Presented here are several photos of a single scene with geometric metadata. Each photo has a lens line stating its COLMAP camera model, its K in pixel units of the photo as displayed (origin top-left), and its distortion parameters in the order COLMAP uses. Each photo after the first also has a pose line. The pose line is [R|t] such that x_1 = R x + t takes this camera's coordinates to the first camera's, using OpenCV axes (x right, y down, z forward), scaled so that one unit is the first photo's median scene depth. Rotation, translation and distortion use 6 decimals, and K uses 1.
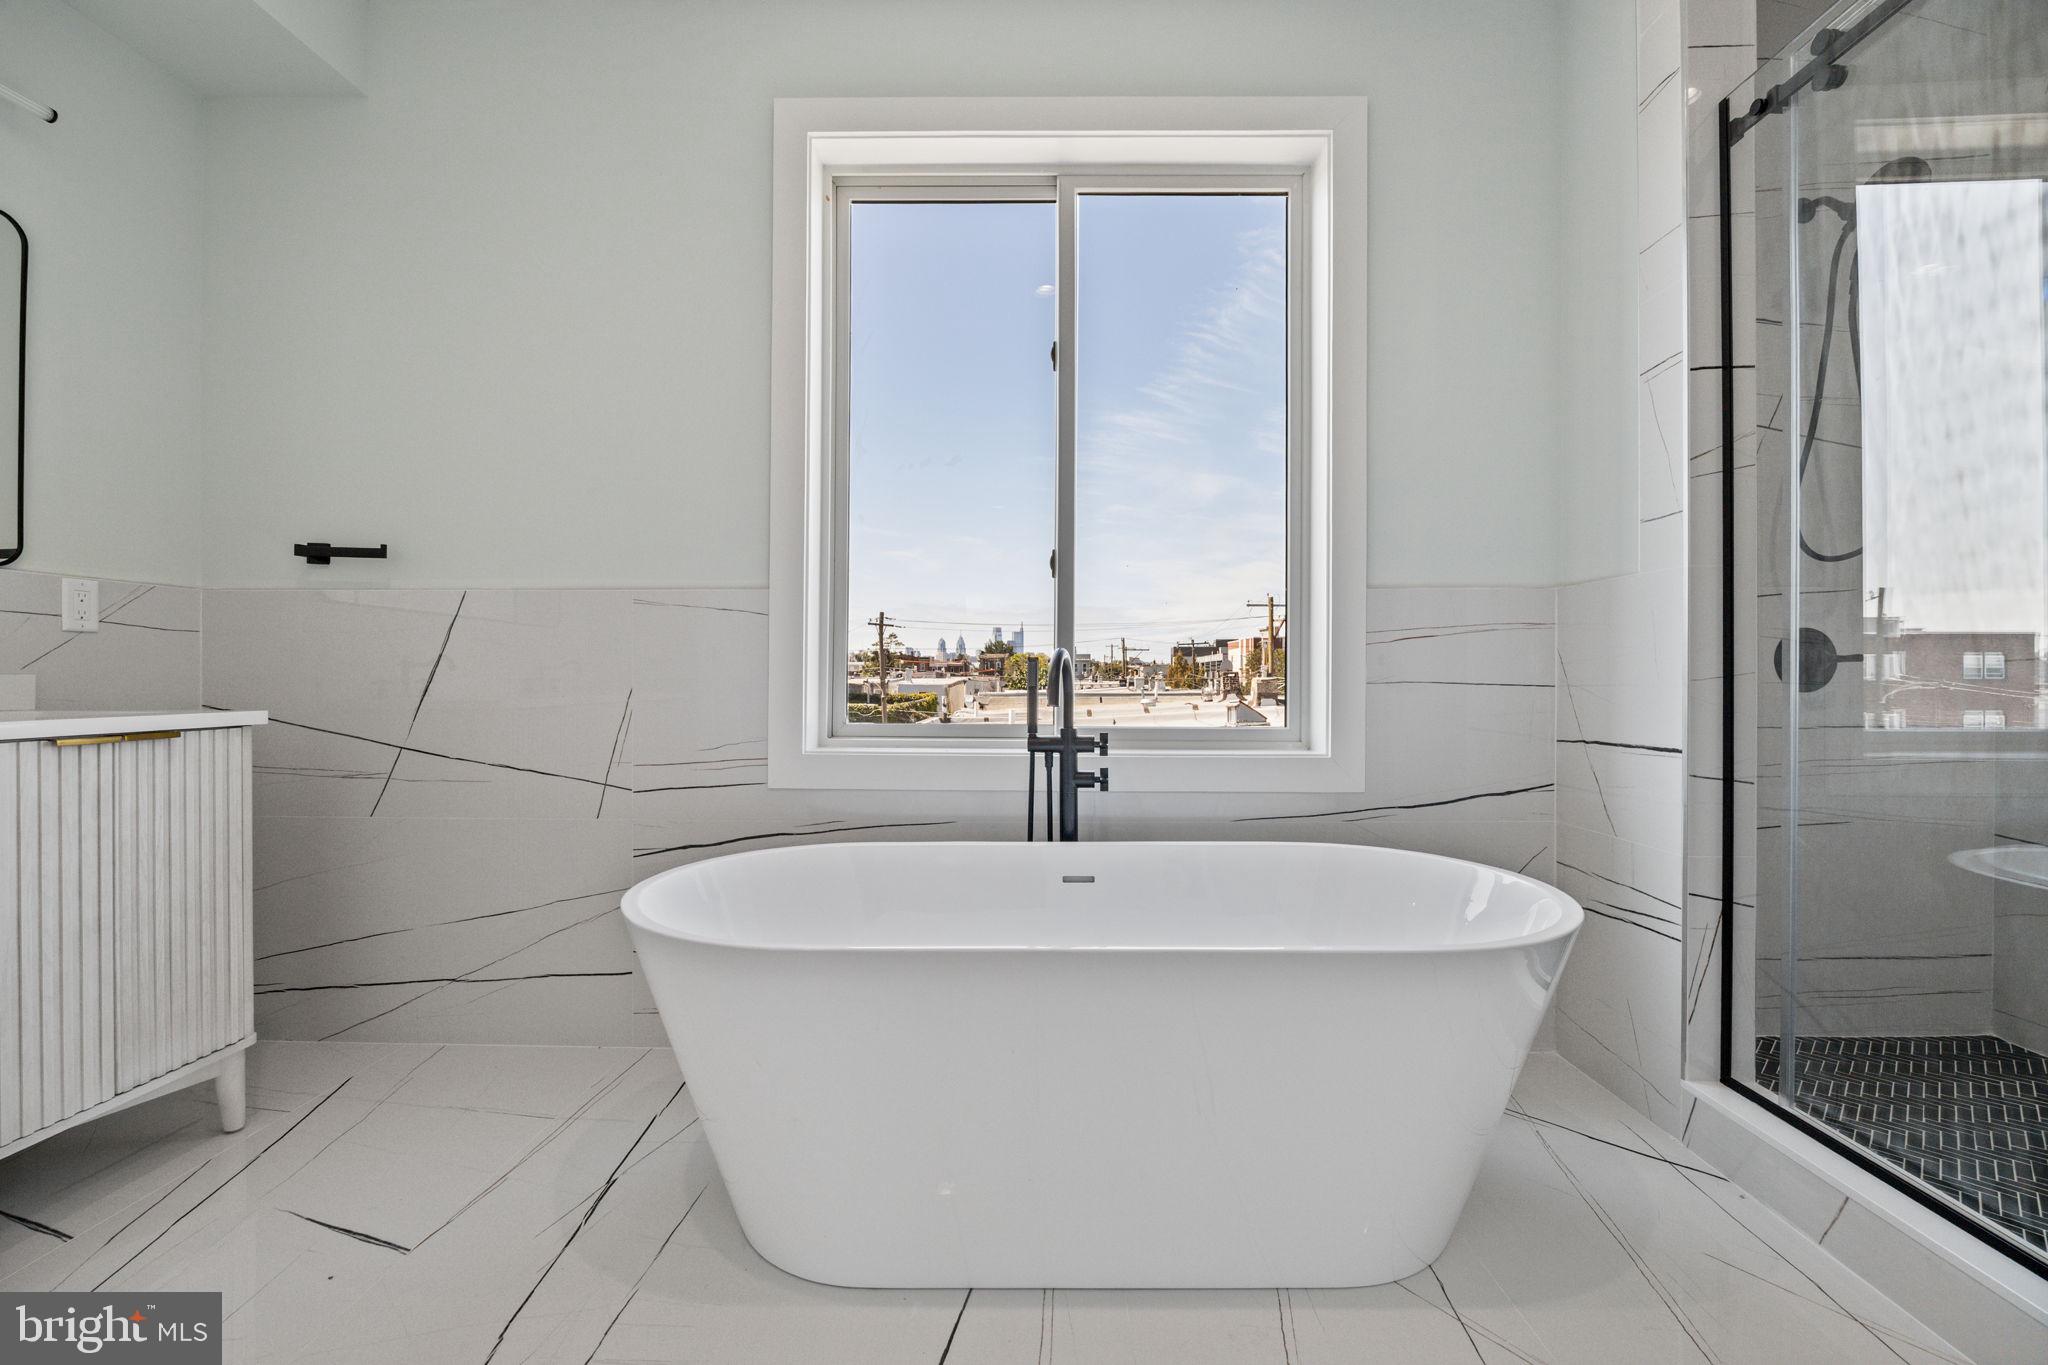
lens RADIAL K [[873.7, 0, 1024.0], [0, 873.7, 682.5], [0, 0, 1]] dist [-0.011840, -0.000370]
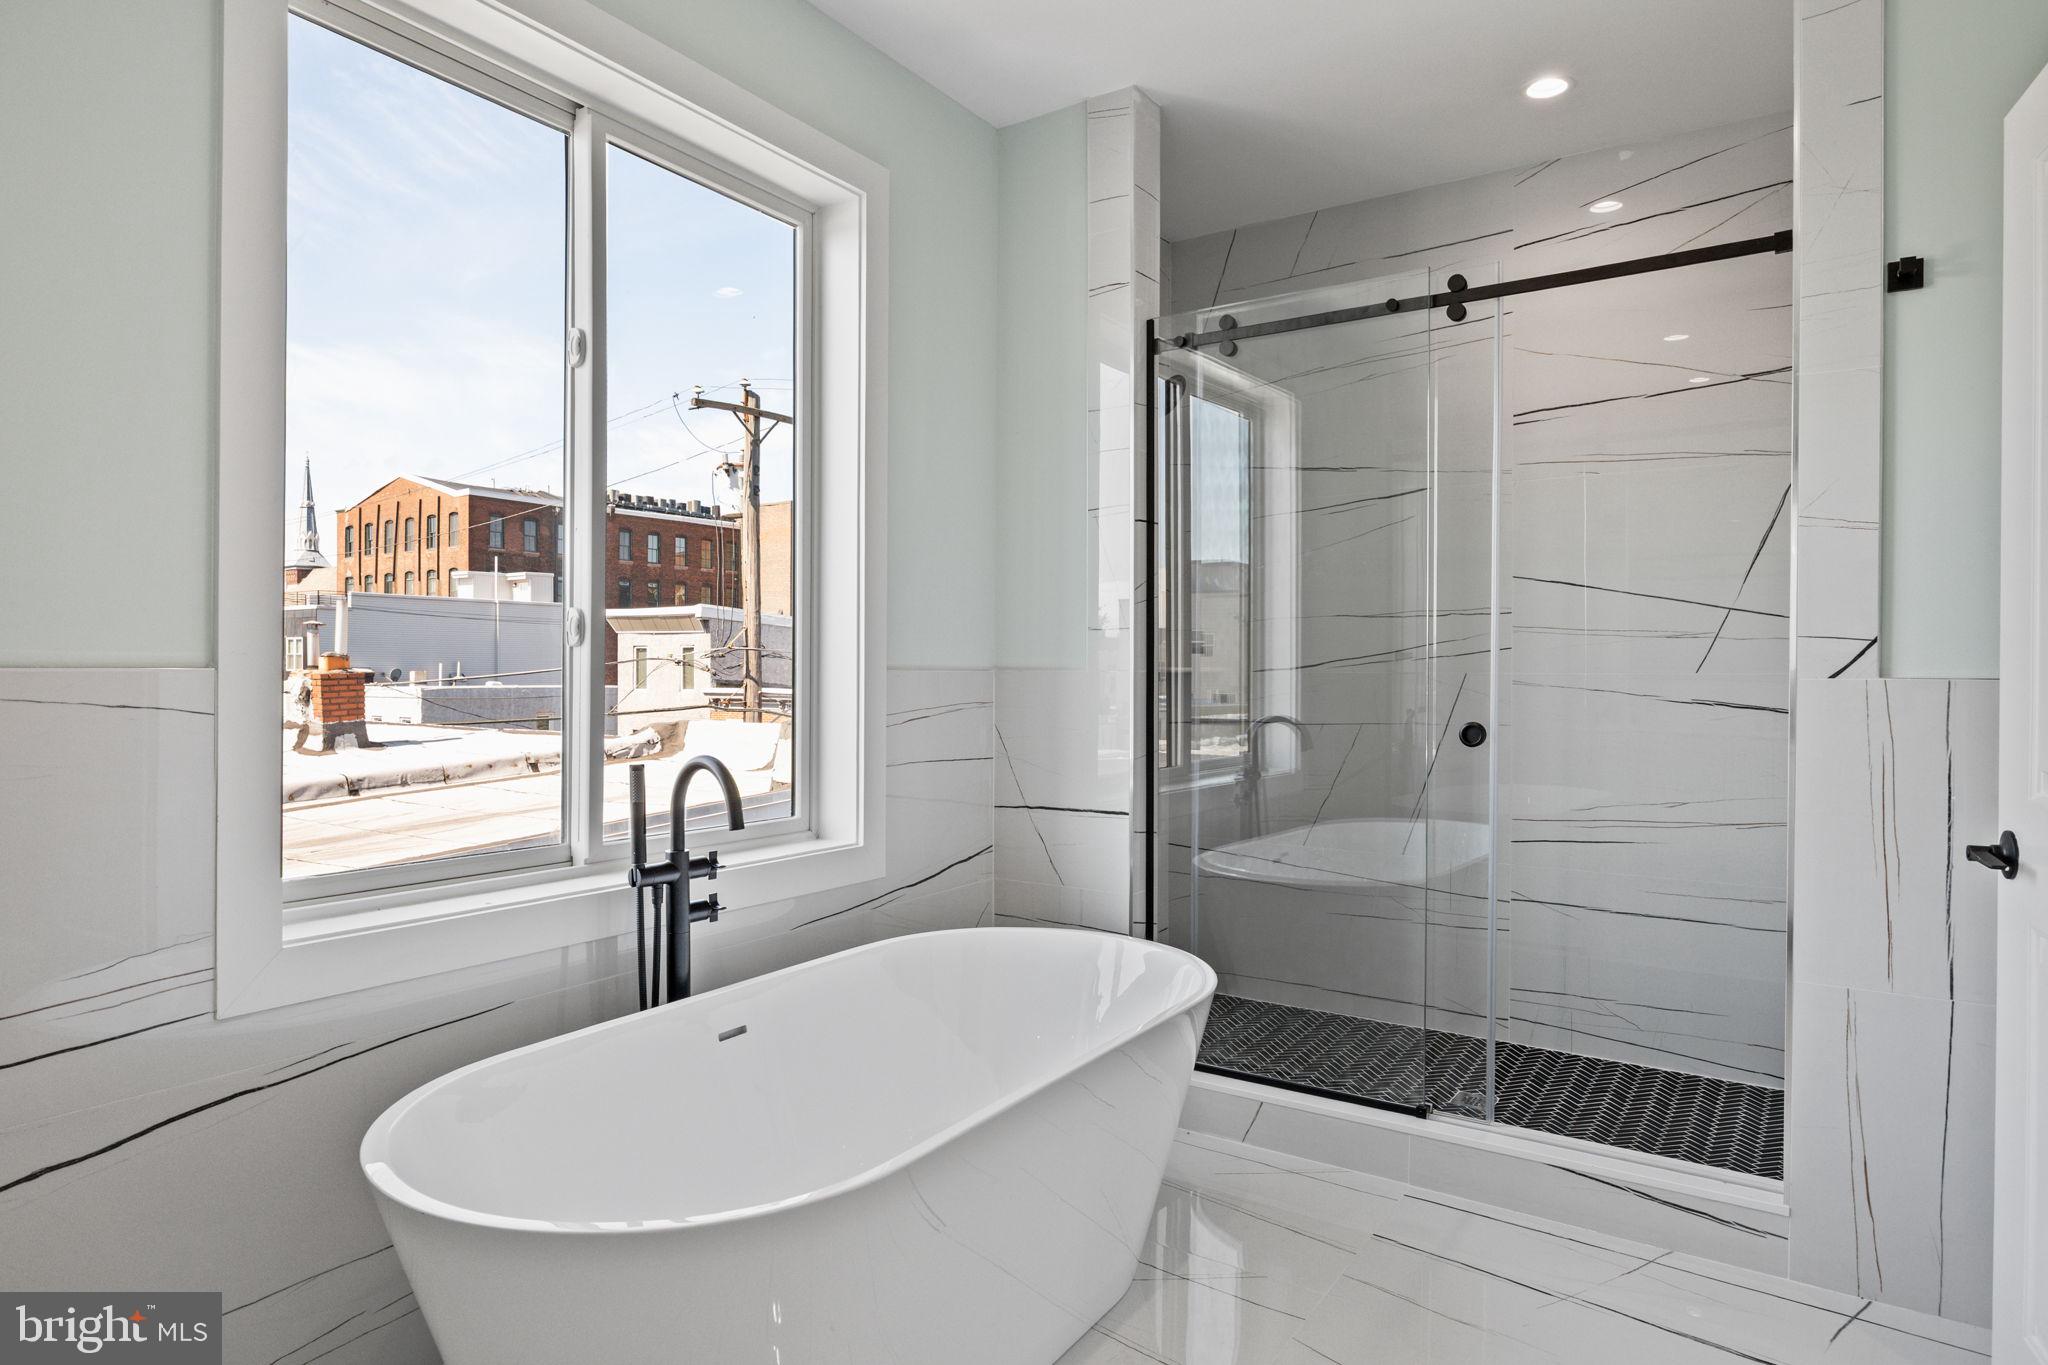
lens RADIAL K [[1182.5, 0, 1024.0], [0, 1182.5, 682.5], [0, 0, 1]] dist [-0.006155, -0.001046]
pose [[0.537456, -0.003852, 0.843283, -0.677731], [-0.000329, 0.999989, 0.004777, -0.104366], [-0.843292, -0.002845, 0.537449, 0.153773]]
